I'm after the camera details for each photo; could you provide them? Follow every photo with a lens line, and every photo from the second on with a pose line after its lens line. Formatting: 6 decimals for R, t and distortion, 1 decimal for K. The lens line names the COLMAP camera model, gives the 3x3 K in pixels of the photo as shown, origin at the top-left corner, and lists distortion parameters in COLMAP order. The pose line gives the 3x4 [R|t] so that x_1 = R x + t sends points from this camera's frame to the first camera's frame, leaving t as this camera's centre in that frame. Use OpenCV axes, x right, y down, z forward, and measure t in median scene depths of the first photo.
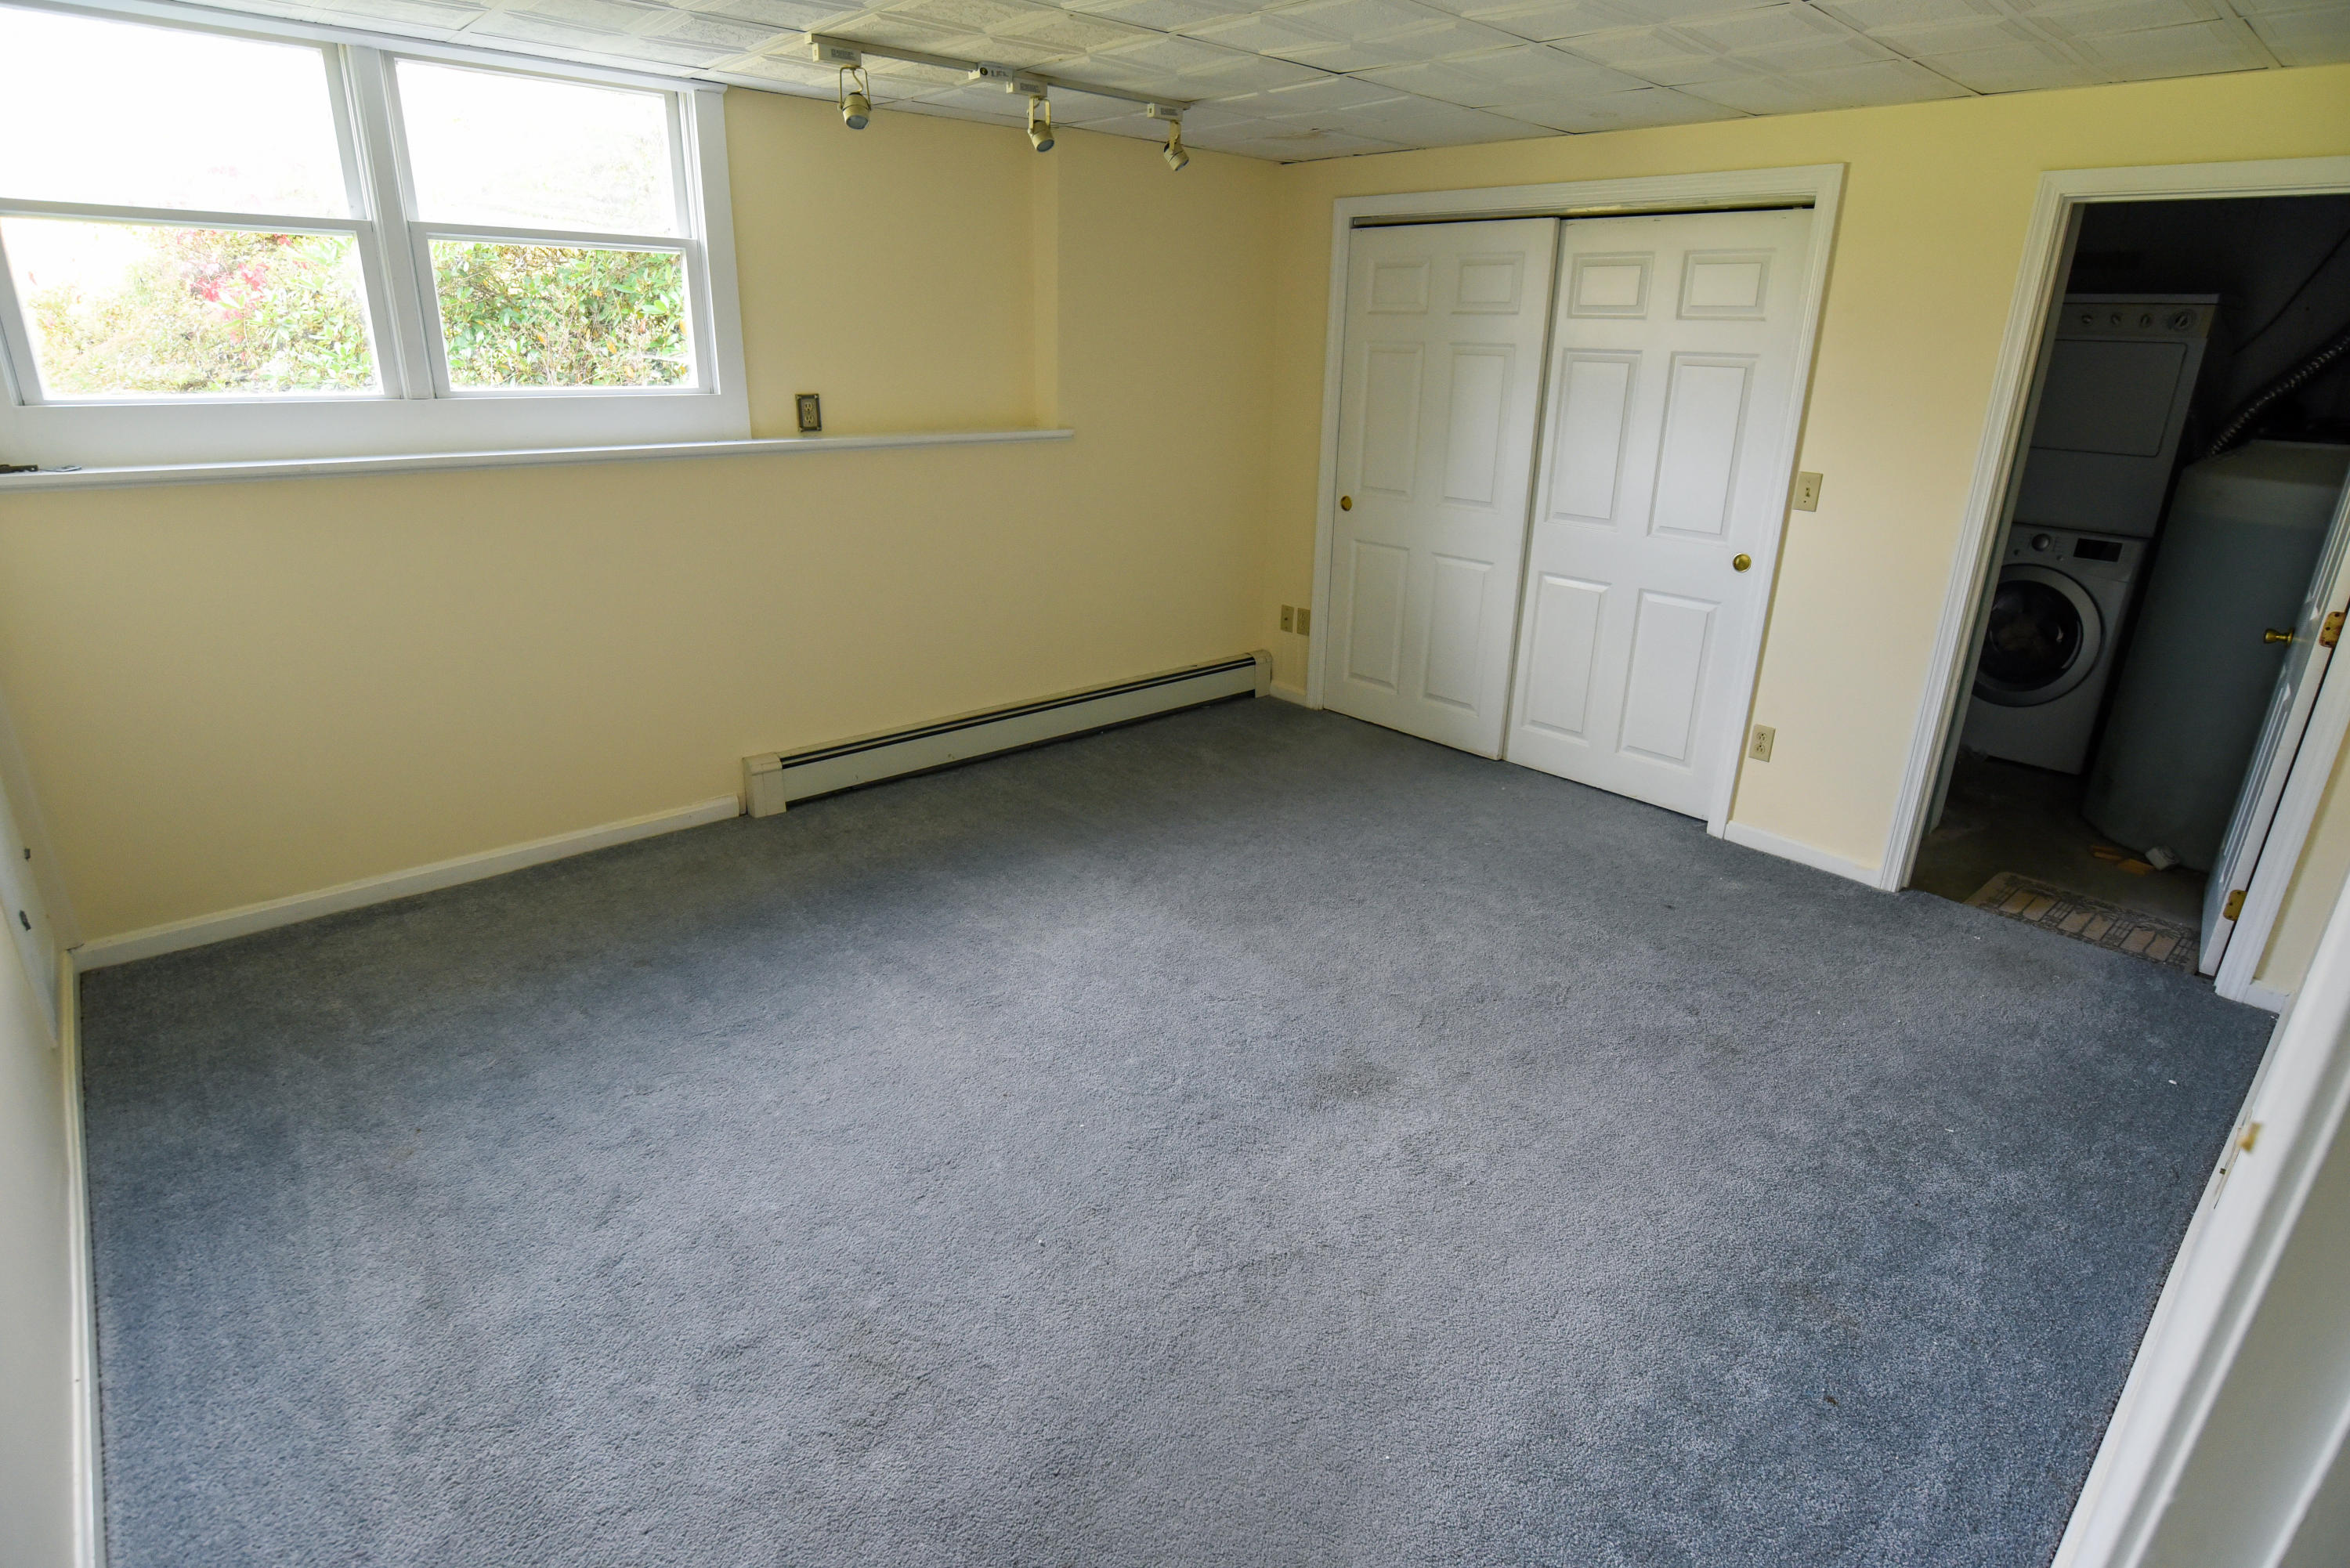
lens RADIAL K [[1192.5, 0, 1175.0], [0, 1192.5, 784.0], [0, 0, 1]] dist [-0.066575, 0.016503]
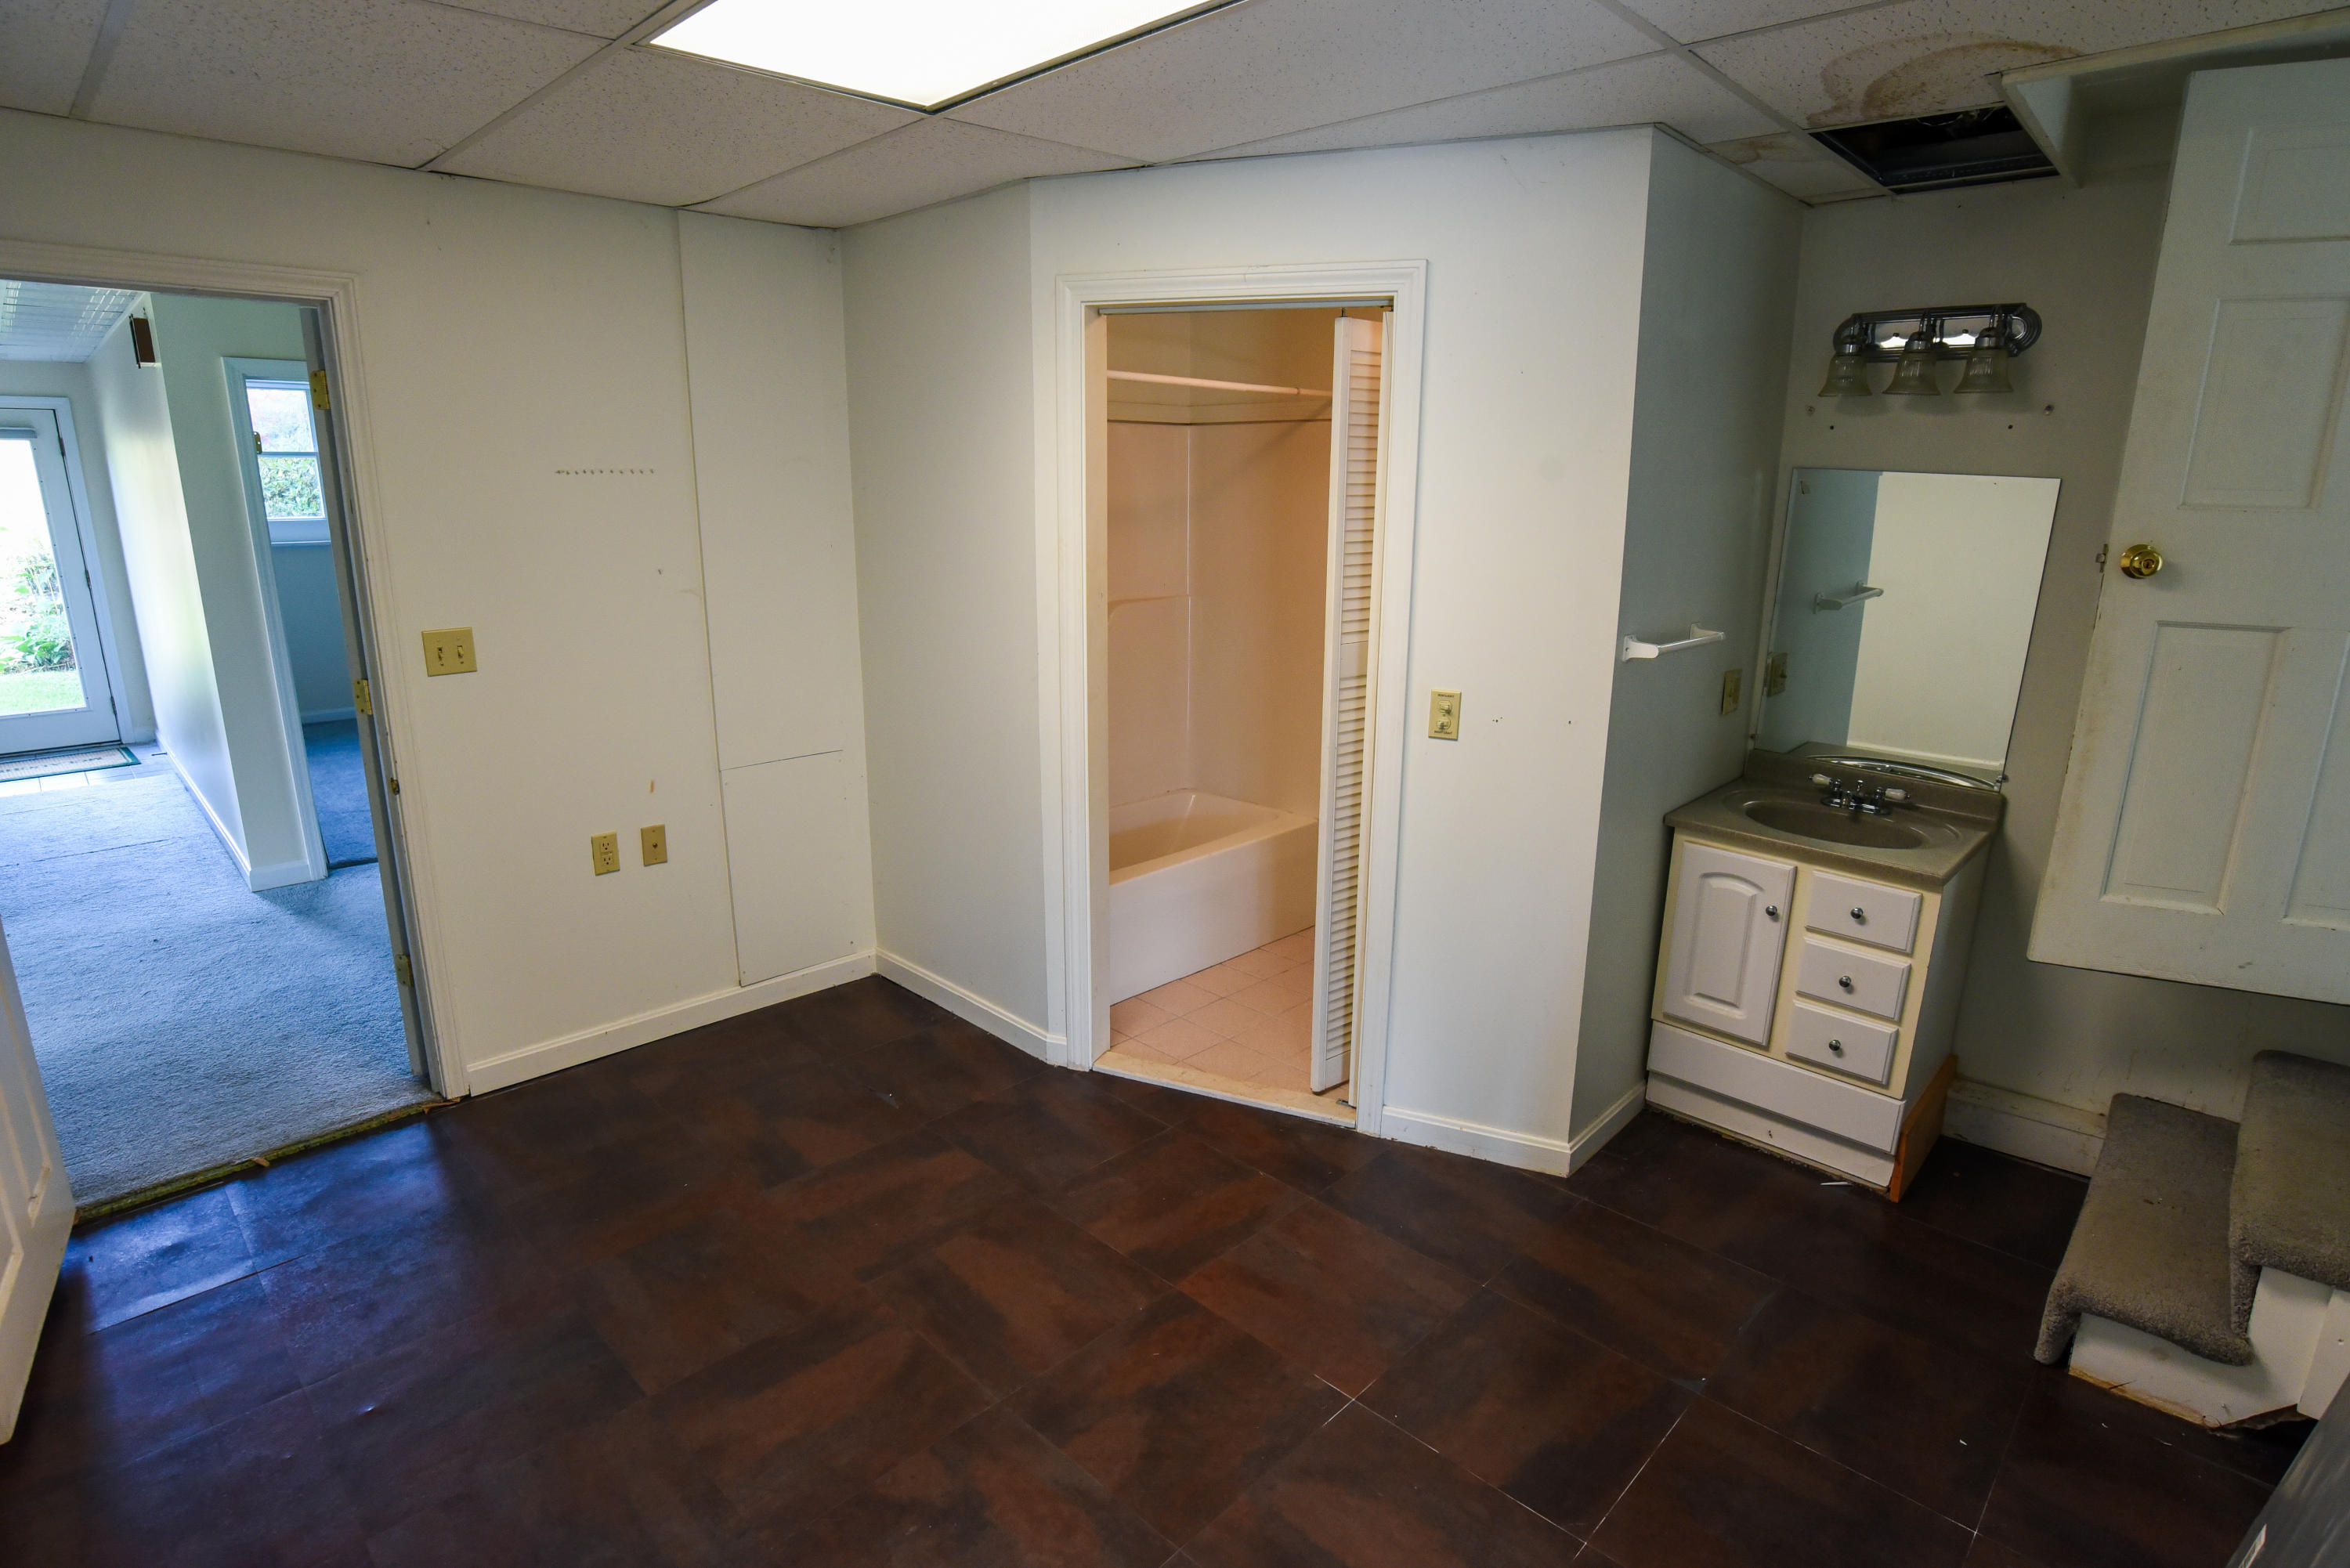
lens RADIAL K [[1192.5, 0, 1175.0], [0, 1192.5, 784.0], [0, 0, 1]] dist [-0.066575, 0.016503]
pose [[0.997814, -0.040085, 0.052534, 0.940638], [0.045336, 0.993656, -0.102916, 0.547970], [-0.048075, 0.105073, 0.993302, -1.429883]]
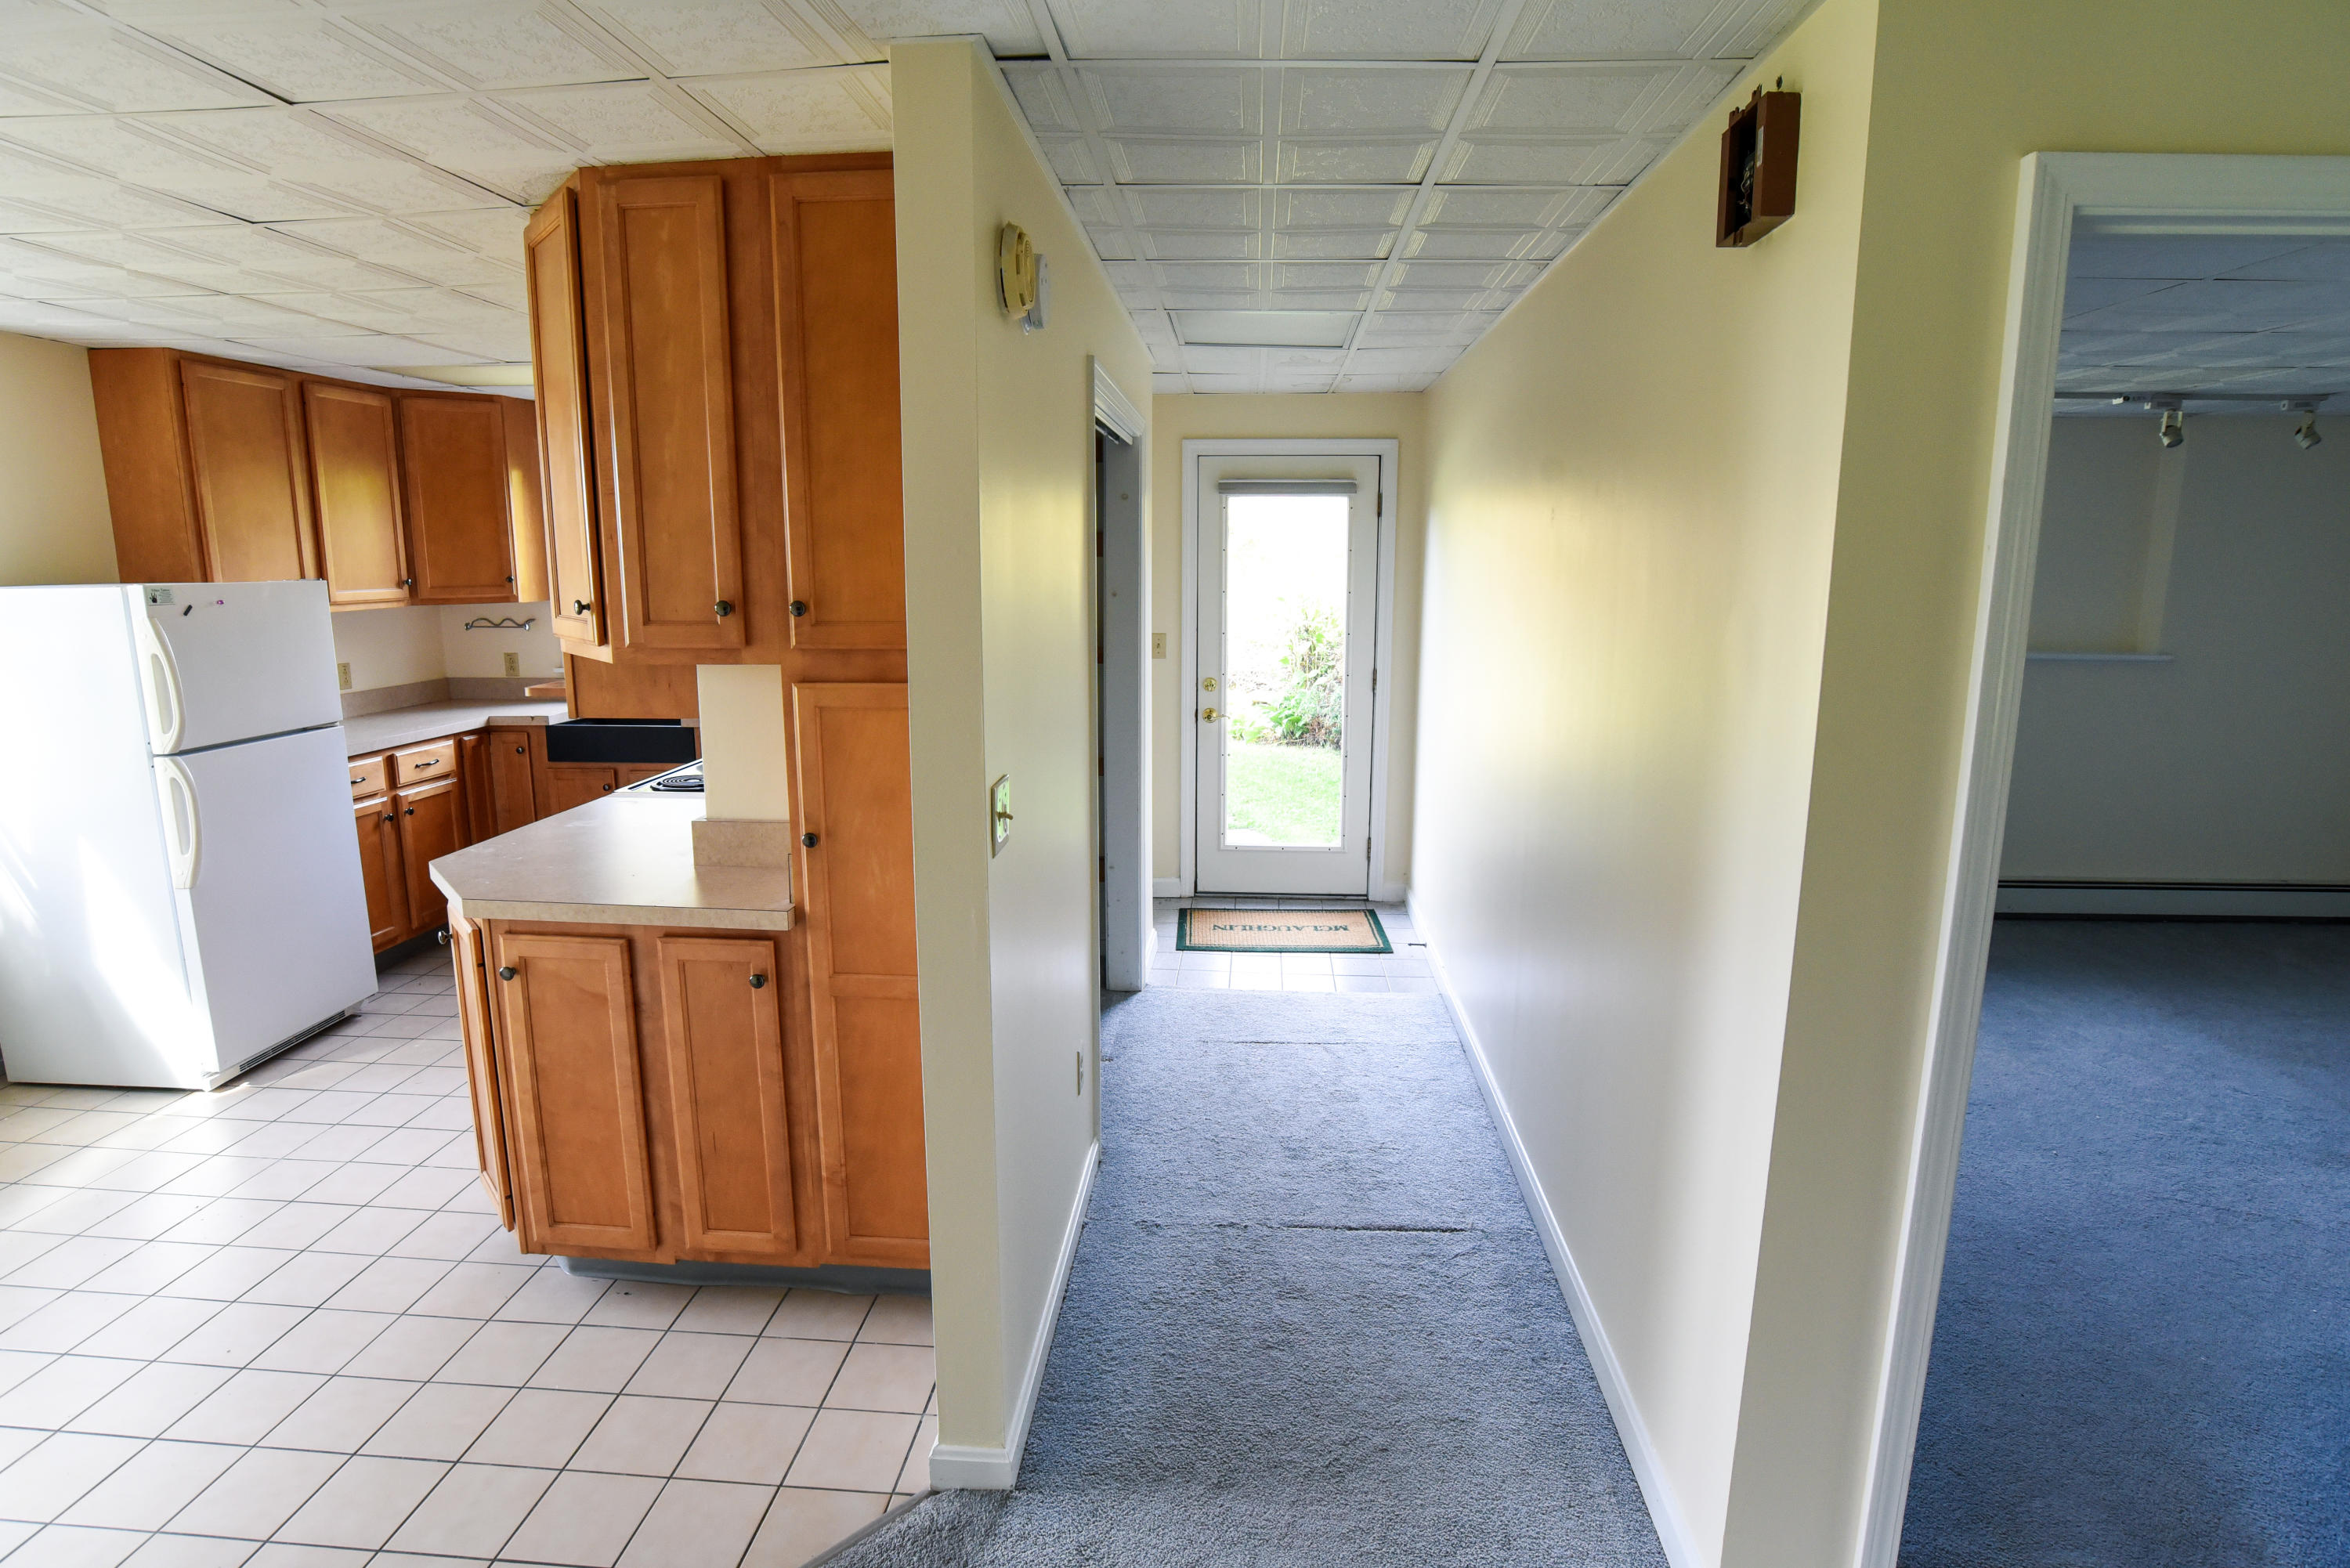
lens RADIAL K [[1192.5, 0, 1175.0], [0, 1192.5, 784.0], [0, 0, 1]] dist [-0.066575, 0.016503]
pose [[0.693558, 0.108105, -0.712243, 0.066167], [-0.238404, 0.967411, -0.085316, 0.214584], [0.679809, 0.228973, 0.696729, -0.597387]]
